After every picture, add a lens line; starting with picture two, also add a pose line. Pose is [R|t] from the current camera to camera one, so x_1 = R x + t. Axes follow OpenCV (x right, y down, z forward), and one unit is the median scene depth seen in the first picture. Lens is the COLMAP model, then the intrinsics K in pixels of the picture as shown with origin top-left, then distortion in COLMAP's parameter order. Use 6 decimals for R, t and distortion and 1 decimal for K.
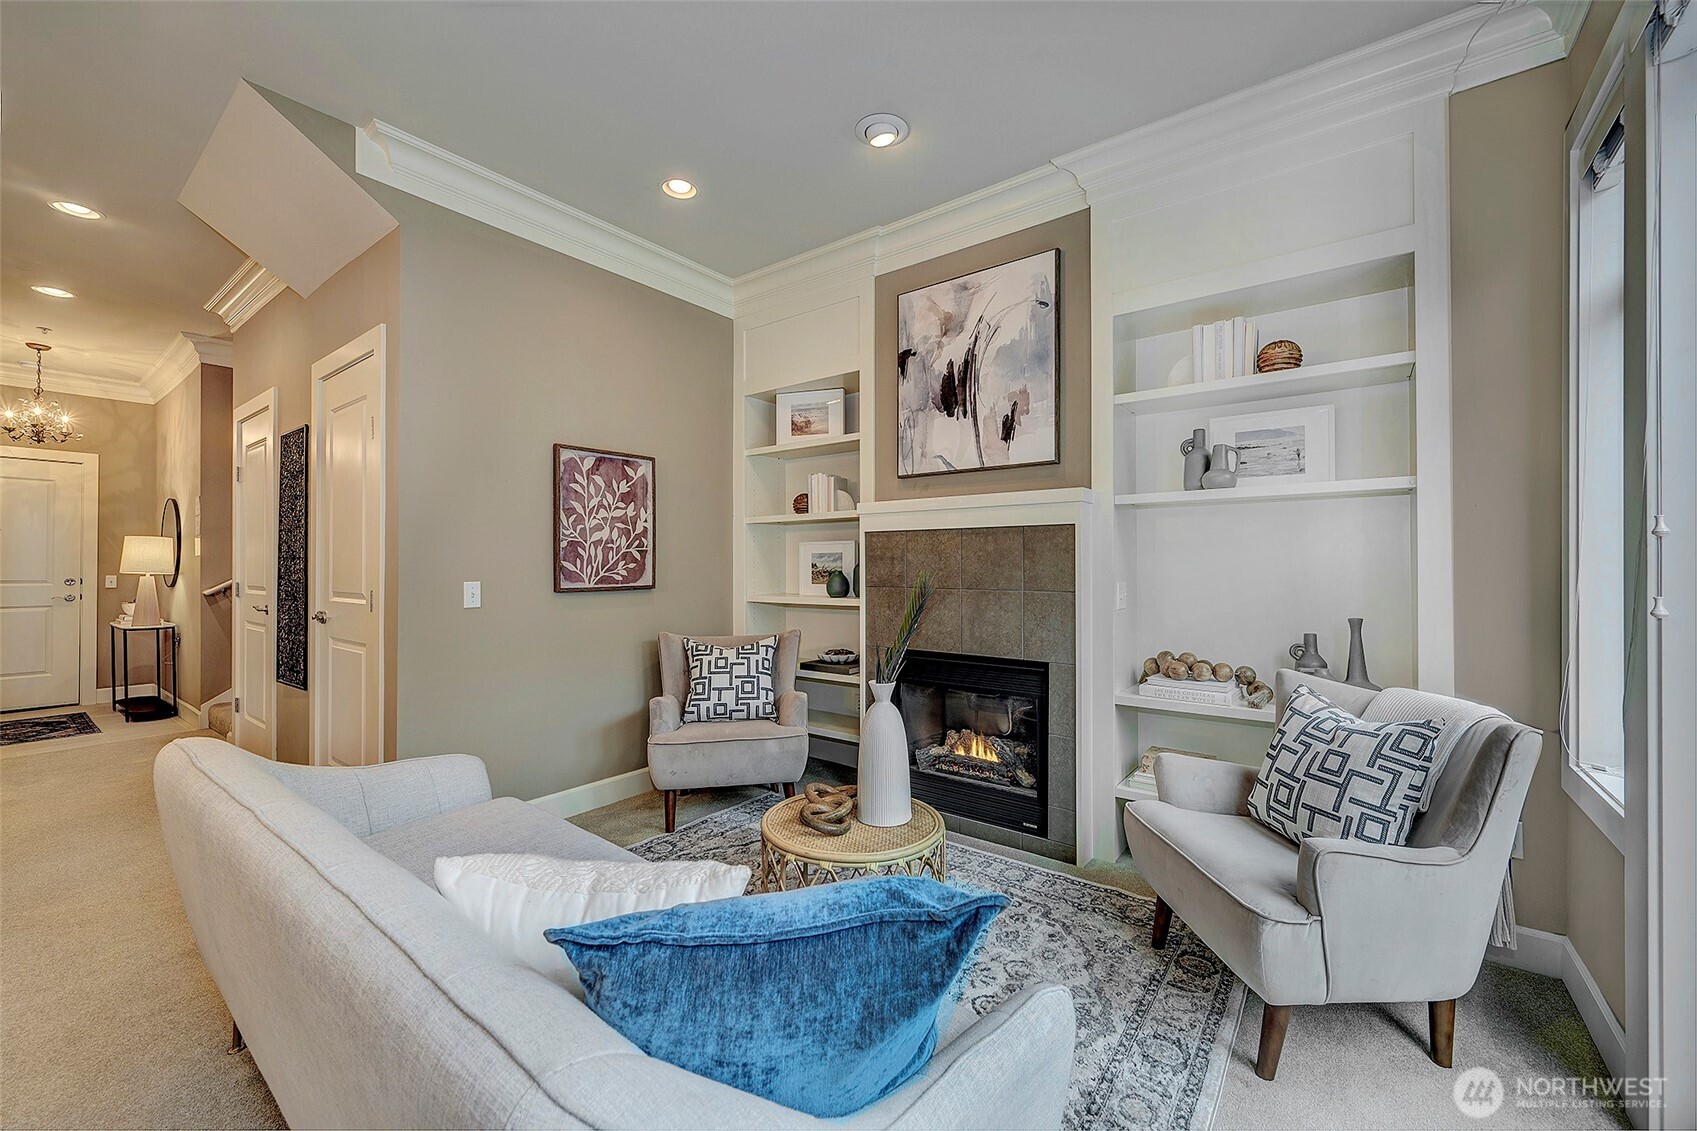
lens RADIAL K [[673.8, 0, 848.5], [0, 673.8, 565.5], [0, 0, 1]] dist [0.000417, 0.000177]
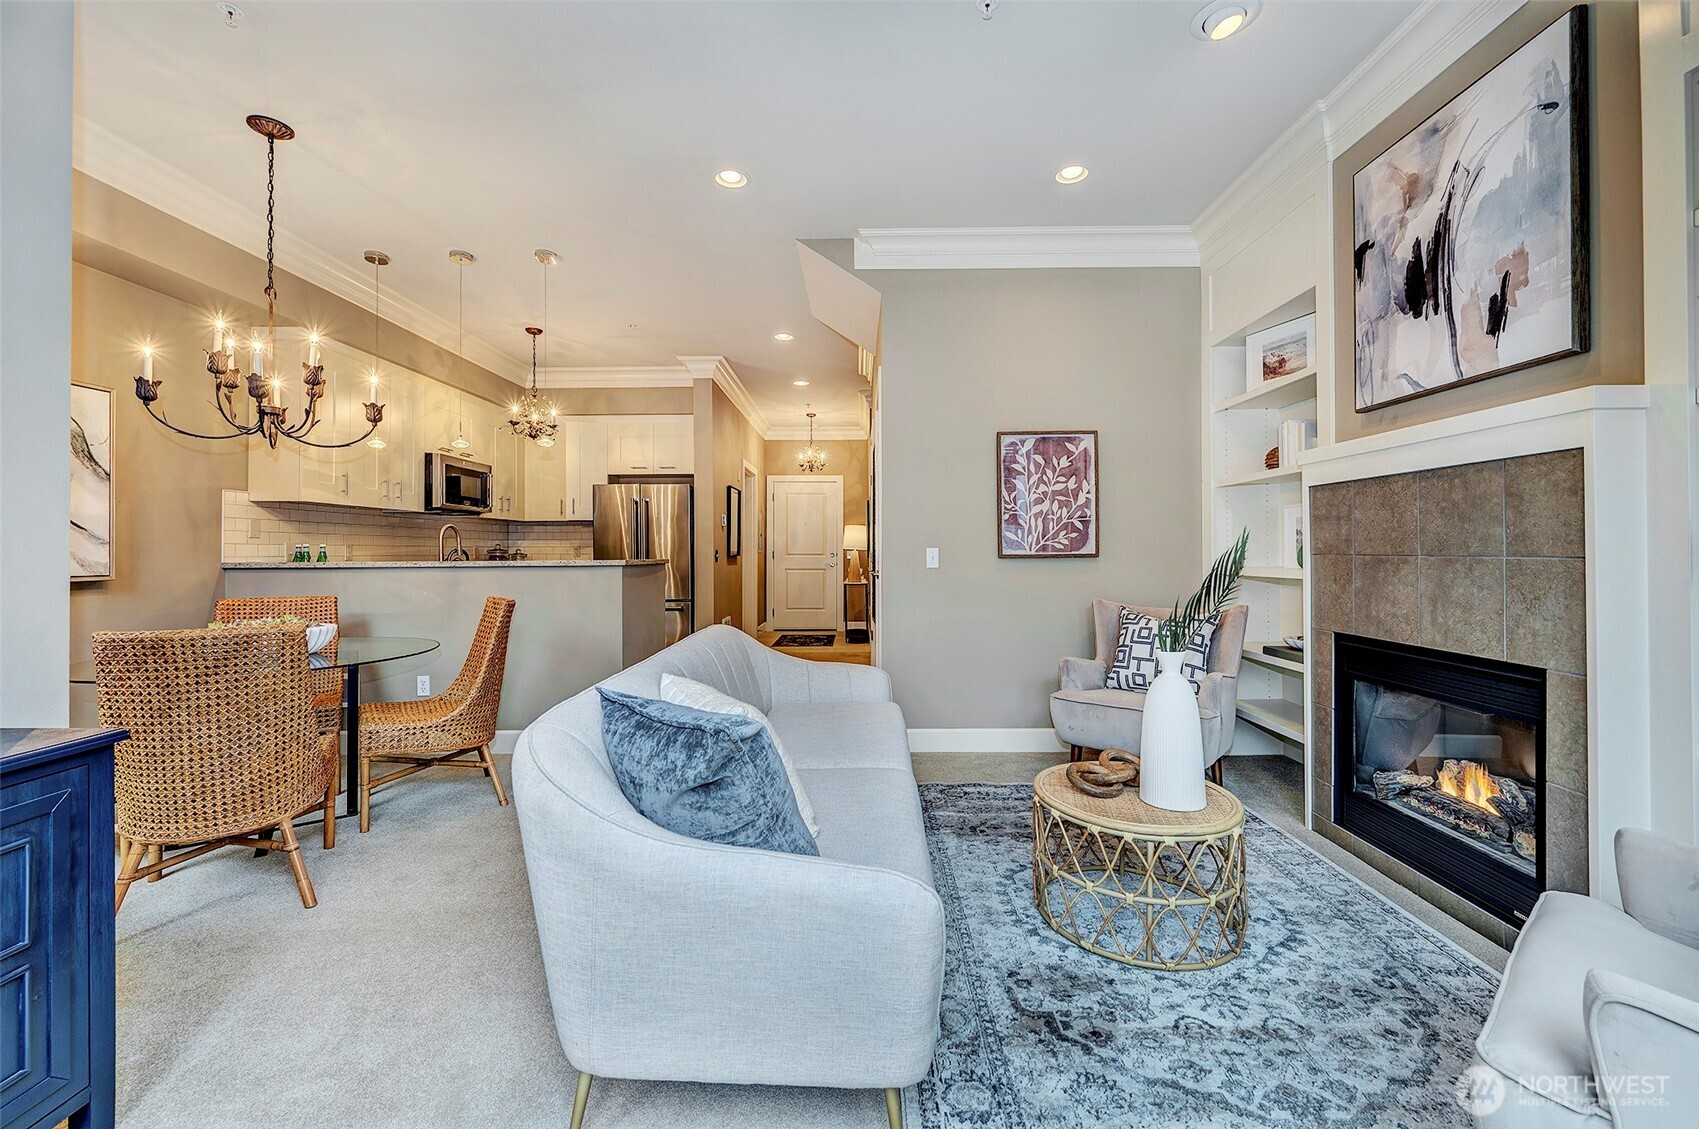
lens RADIAL K [[684.8, 0, 852.7], [0, 684.8, 549.6], [0, 0, 1]] dist [0.000482, -0.000046]
pose [[0.600266, -0.003458, -0.799793, 0.359912], [0.003619, 0.999992, -0.001608, 0.025368], [0.799792, -0.001930, 0.600274, 0.074271]]
